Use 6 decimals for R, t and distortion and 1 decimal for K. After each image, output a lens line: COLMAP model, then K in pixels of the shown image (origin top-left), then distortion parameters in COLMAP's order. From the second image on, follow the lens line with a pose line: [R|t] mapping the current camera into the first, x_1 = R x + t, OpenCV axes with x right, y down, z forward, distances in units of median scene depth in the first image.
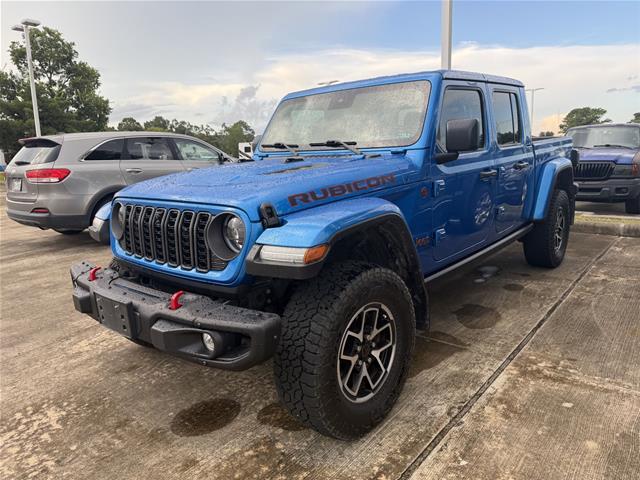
lens RADIAL K [[450.8, 0, 321.9], [0, 450.8, 236.2], [0, 0, 1]] dist [0.035177, -0.036915]
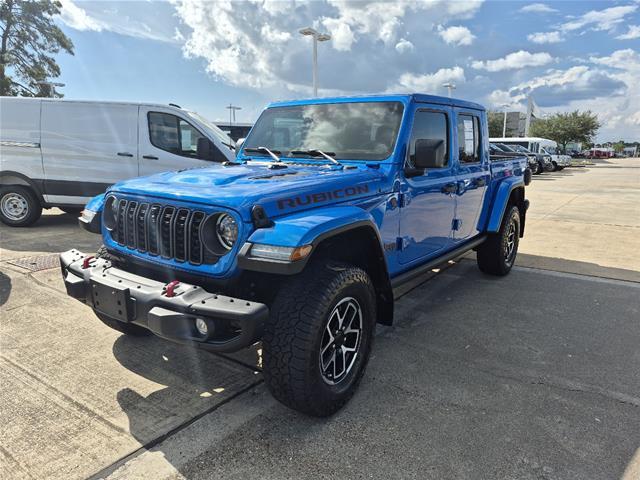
lens RADIAL K [[450.8, 0, 318.4], [0, 450.8, 242.0], [0, 0, 1]] dist [0.035177, -0.036915]
pose [[0.996136, 0.048020, 0.073537, -0.045460], [-0.048933, 0.998745, 0.010657, -0.002935], [-0.072933, -0.014214, 0.997236, -0.130747]]
